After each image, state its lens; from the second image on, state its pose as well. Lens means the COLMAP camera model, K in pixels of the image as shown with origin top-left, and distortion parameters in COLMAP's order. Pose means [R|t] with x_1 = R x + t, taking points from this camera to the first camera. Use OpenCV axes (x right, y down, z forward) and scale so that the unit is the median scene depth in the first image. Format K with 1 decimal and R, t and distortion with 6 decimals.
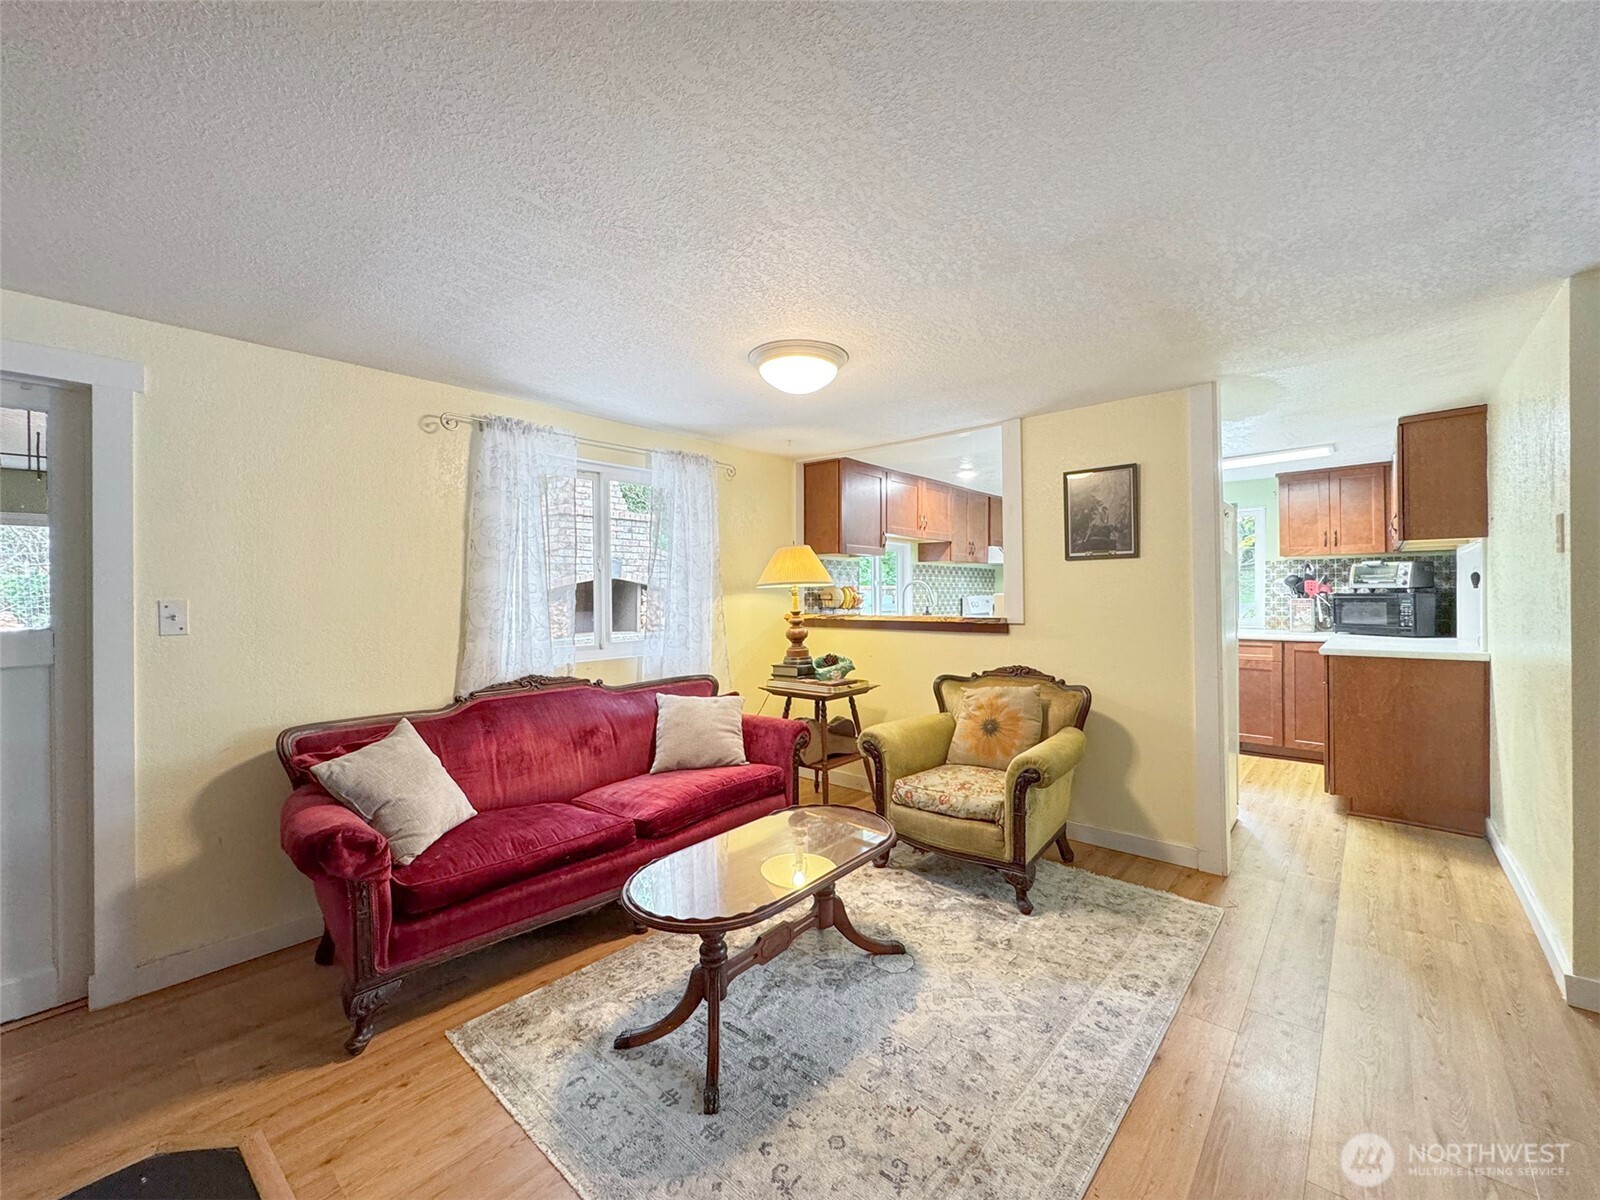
lens RADIAL K [[652.4, 0, 768.7], [0, 652.4, 594.4], [0, 0, 1]] dist [0.003077, -0.000298]
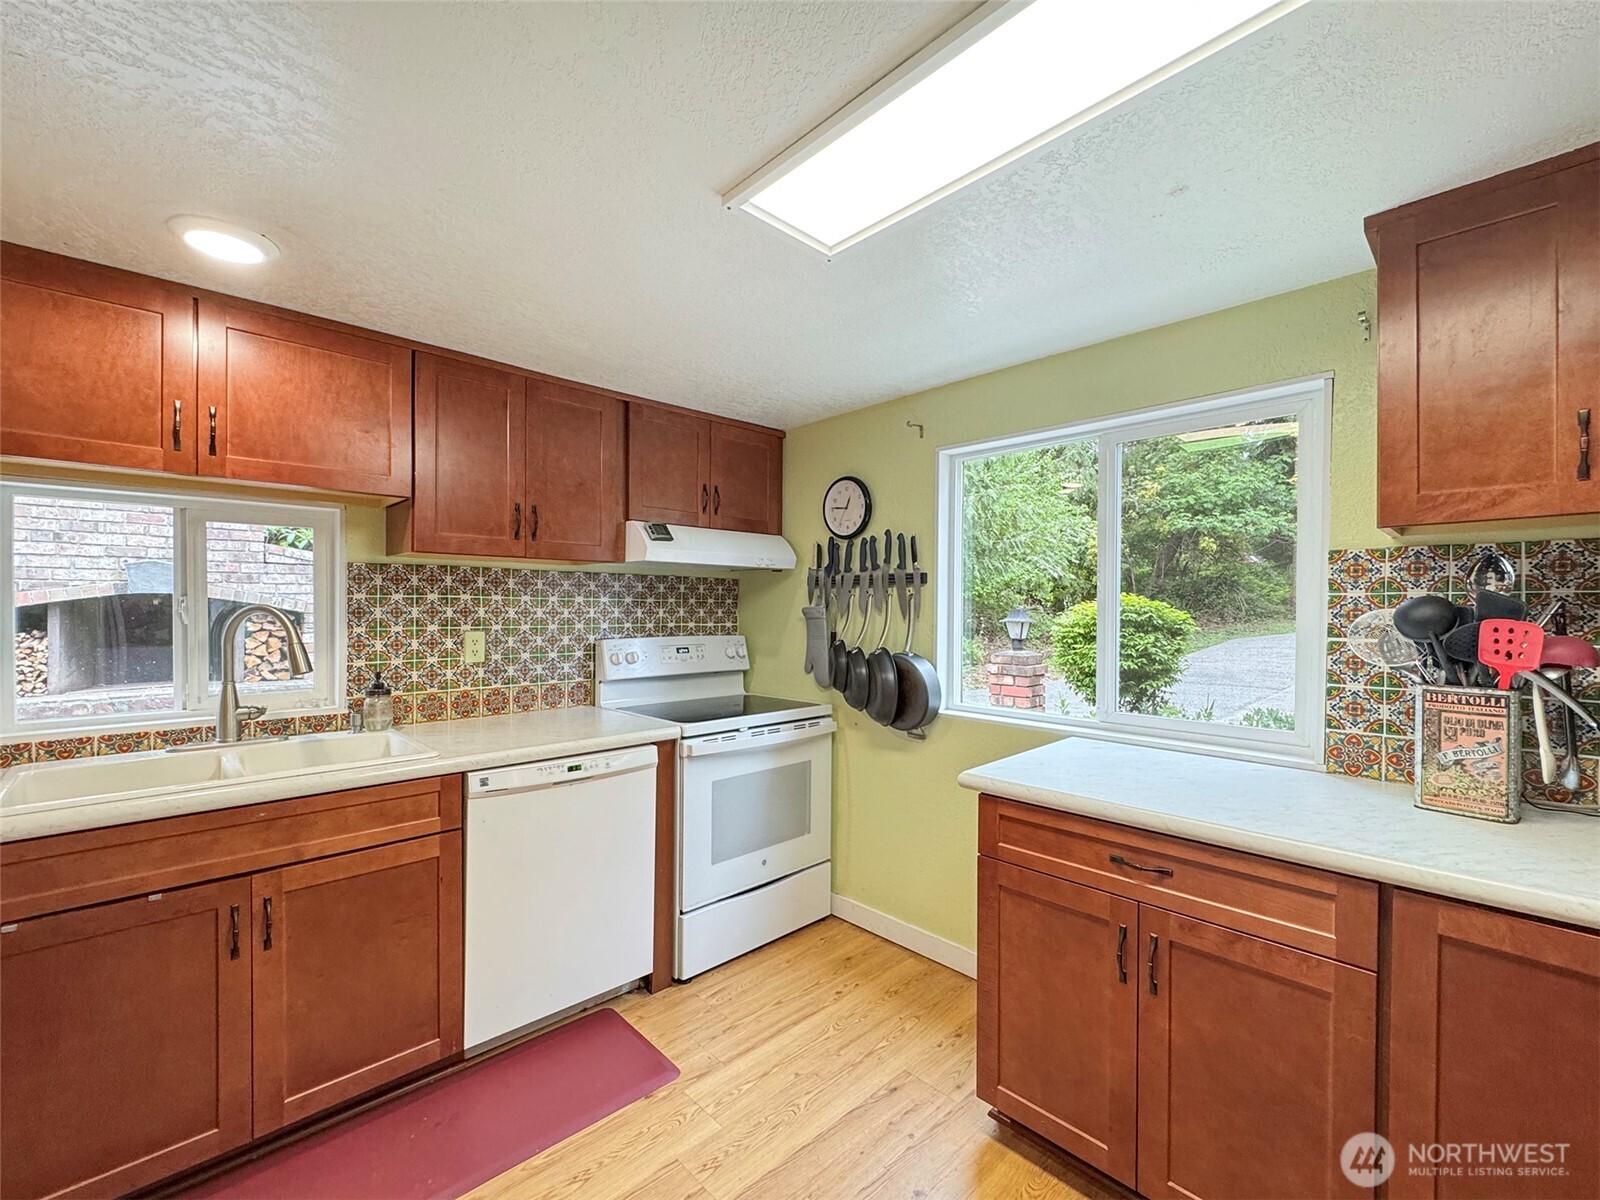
lens RADIAL K [[652.4, 0, 778.2], [0, 652.4, 612.5], [0, 0, 1]] dist [0.003077, -0.000298]
pose [[0.996190, 0.009251, -0.086720, 0.551748], [-0.008684, 0.999938, 0.006917, -0.022622], [0.086779, -0.006138, 0.996209, 0.699860]]
